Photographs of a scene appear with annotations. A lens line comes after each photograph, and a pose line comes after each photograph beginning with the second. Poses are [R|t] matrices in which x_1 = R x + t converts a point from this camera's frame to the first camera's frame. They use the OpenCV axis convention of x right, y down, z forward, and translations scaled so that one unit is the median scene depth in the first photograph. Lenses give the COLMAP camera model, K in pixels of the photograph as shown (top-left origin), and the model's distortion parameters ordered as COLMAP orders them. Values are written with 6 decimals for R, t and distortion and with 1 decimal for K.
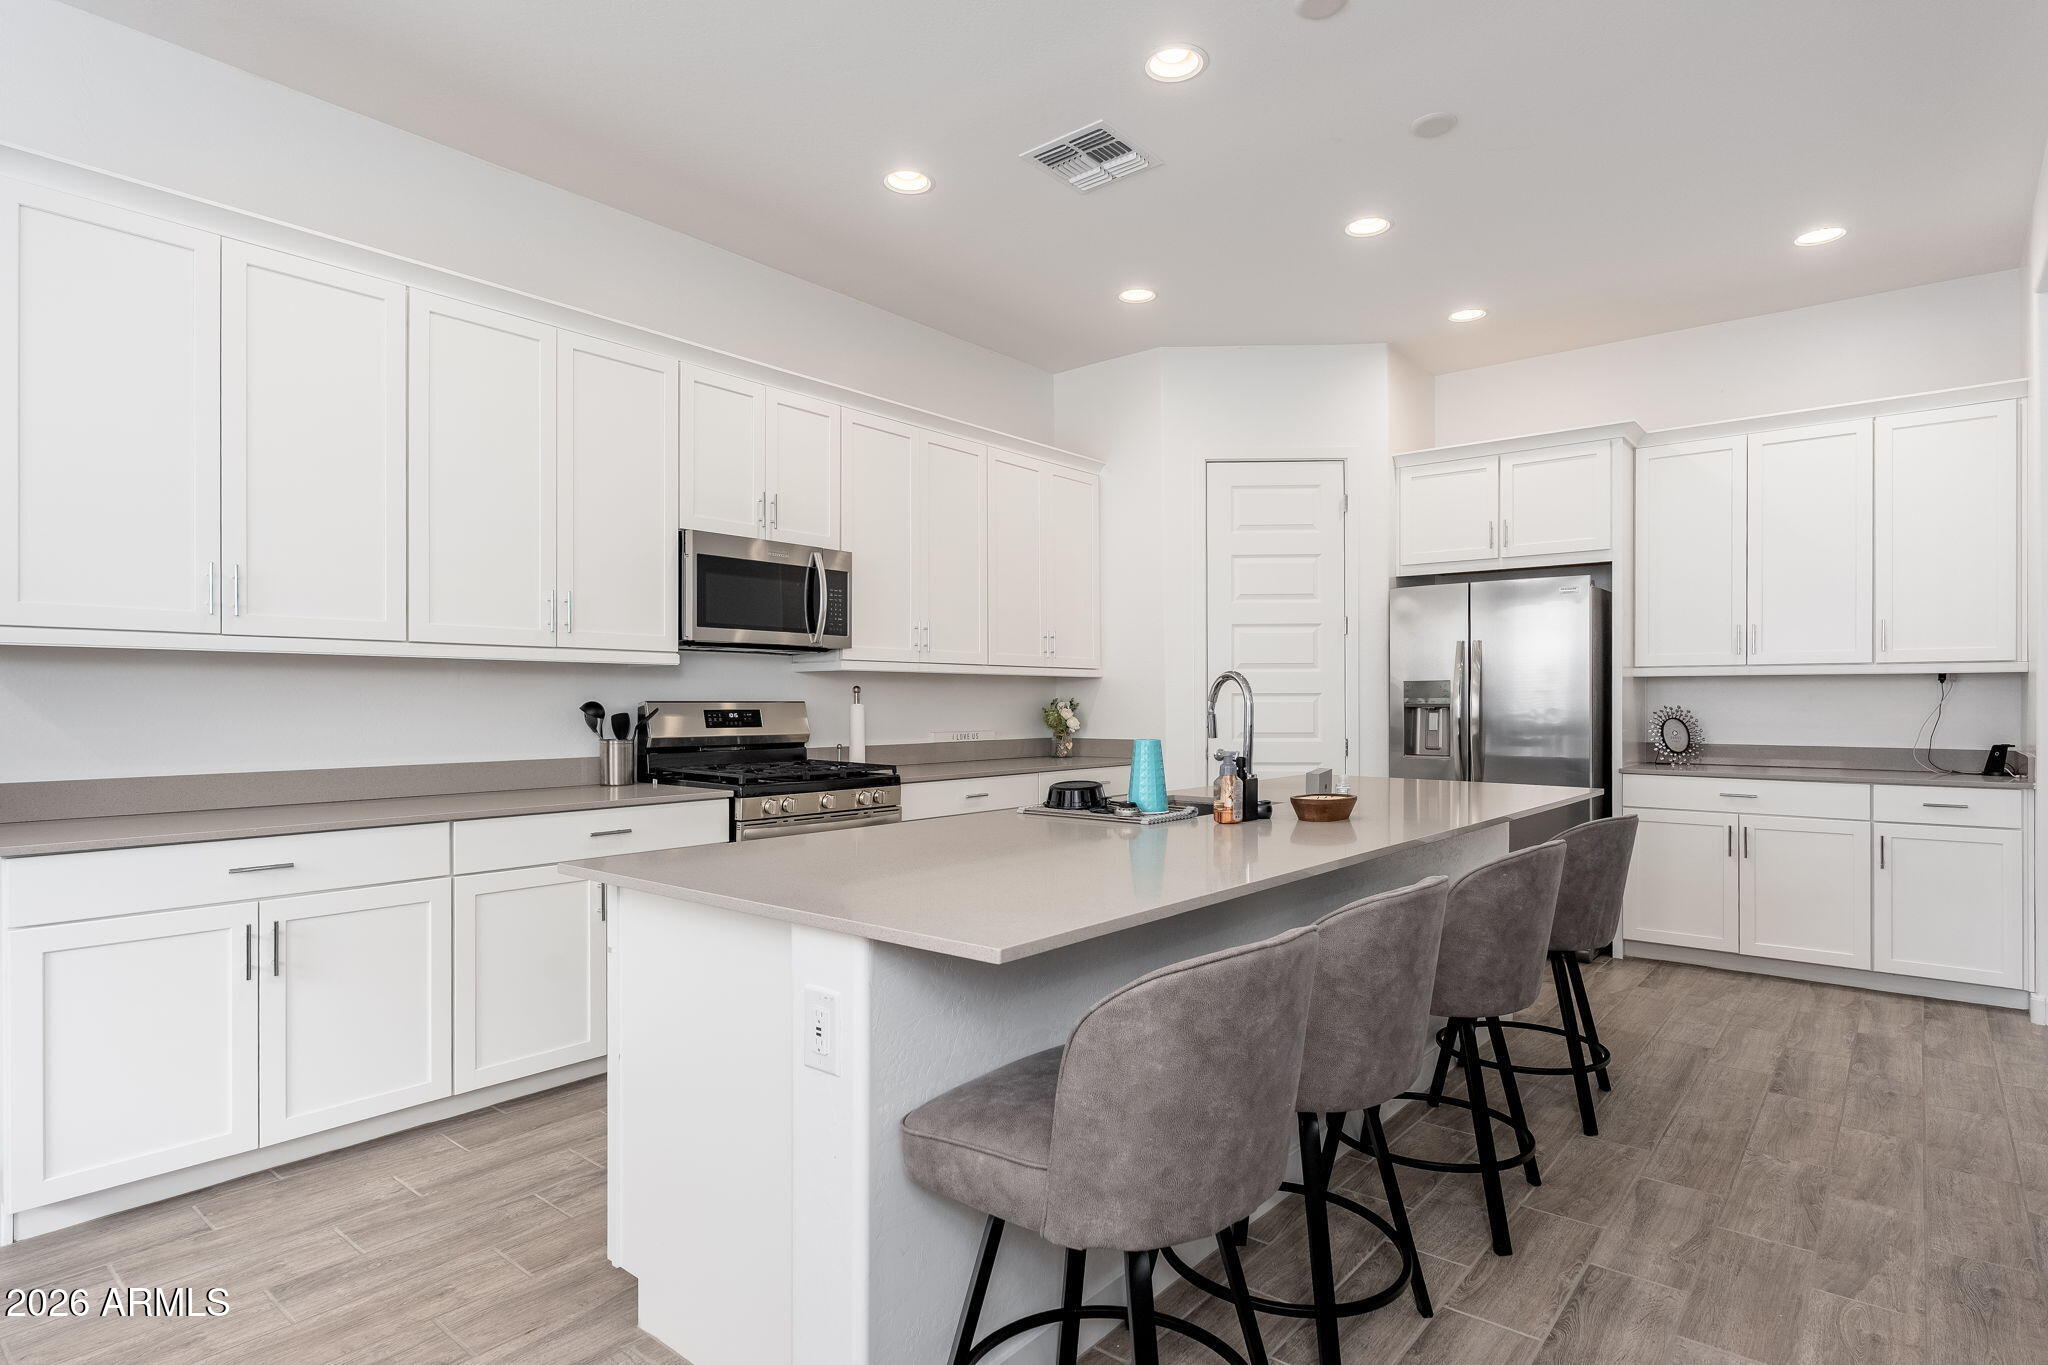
lens RADIAL K [[1082.4, 0, 1029.2], [0, 1082.4, 699.6], [0, 0, 1]] dist [0.011499, 0.002000]
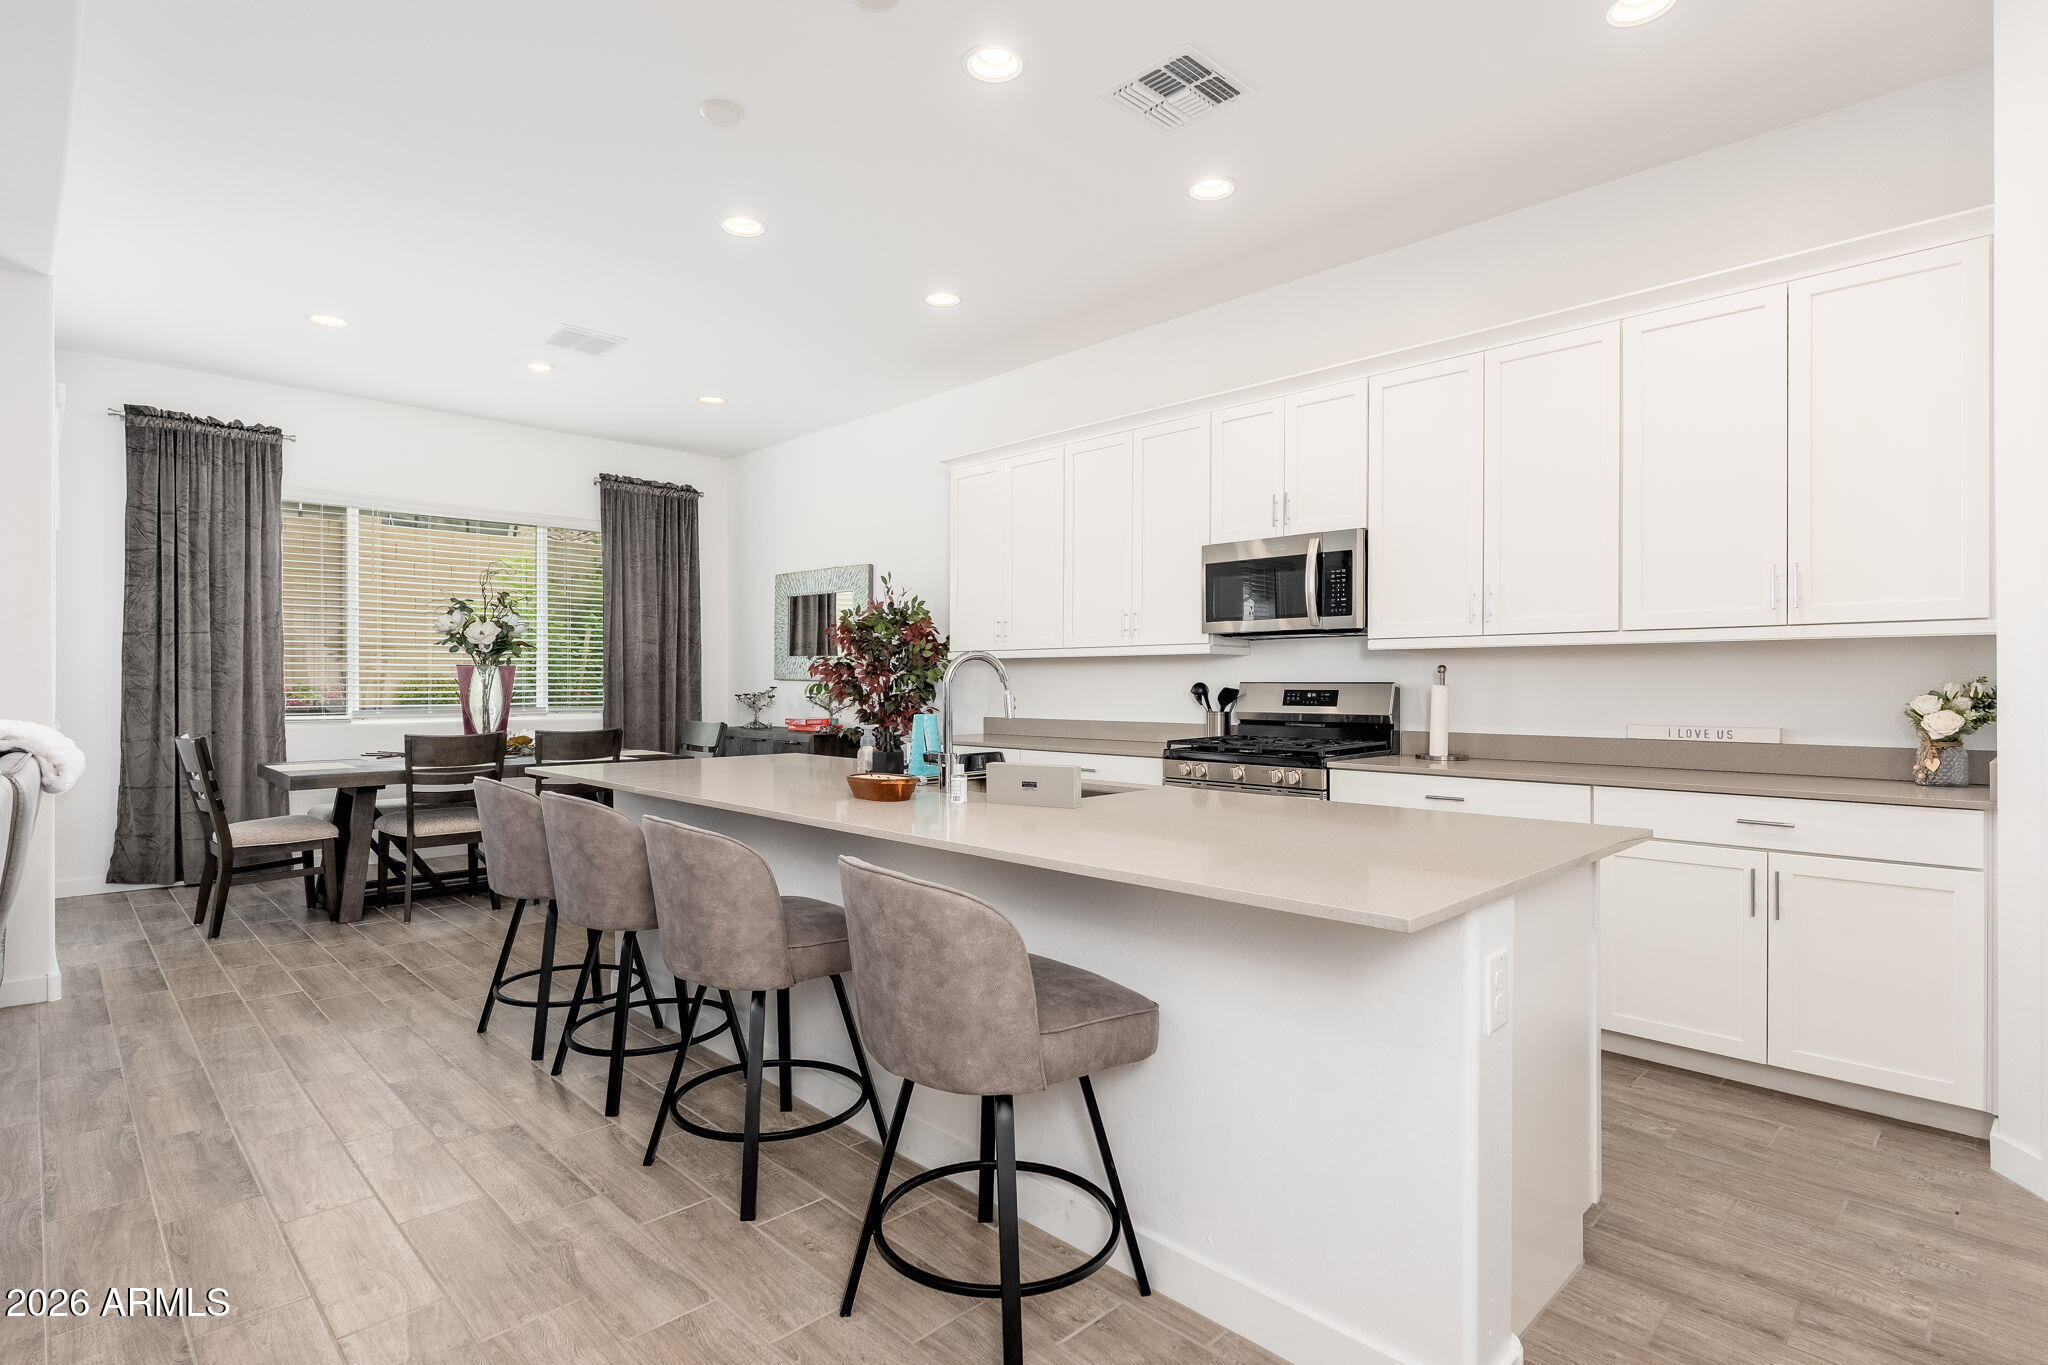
lens RADIAL K [[1013.1, 0, 1022.9], [0, 1013.1, 690.4], [0, 0, 1]] dist [0.013273, -0.002044]
pose [[-0.106658, 0.007343, -0.994269, 0.802946], [0.000638, 0.999973, 0.007317, 0.002345], [0.994296, 0.000146, -0.106660, 0.830842]]
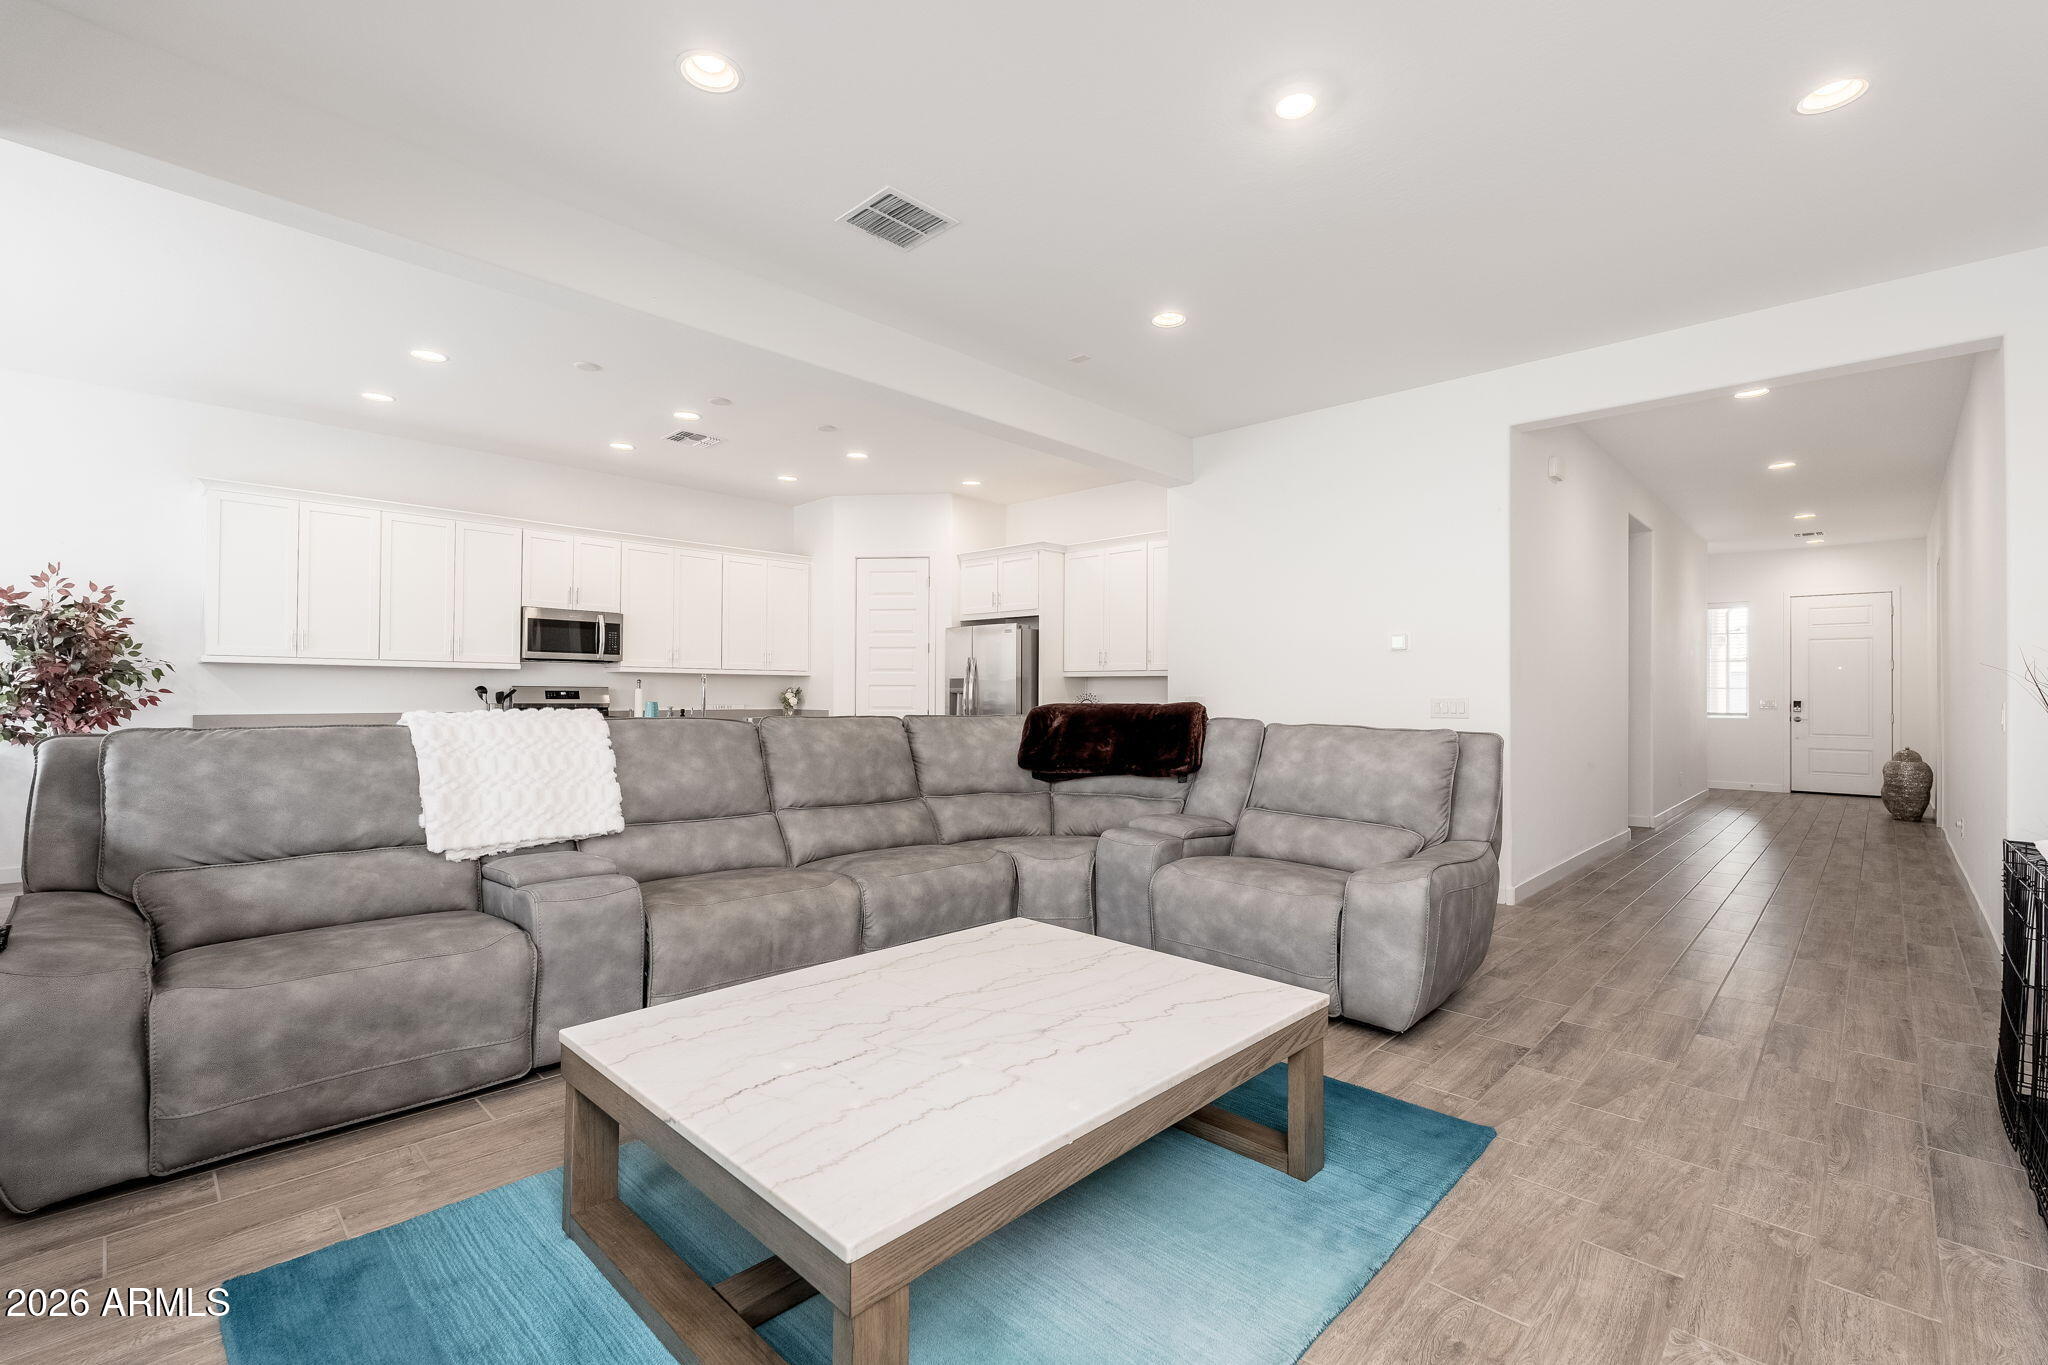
lens RADIAL K [[898.4, 0, 1020.1], [0, 898.4, 682.9], [0, 0, 1]] dist [0.001198, -0.000014]
pose [[0.995871, 0.005764, -0.090594, 0.759484], [-0.006714, 0.999926, -0.010176, 0.005955], [0.090529, 0.010742, 0.995836, -0.633720]]
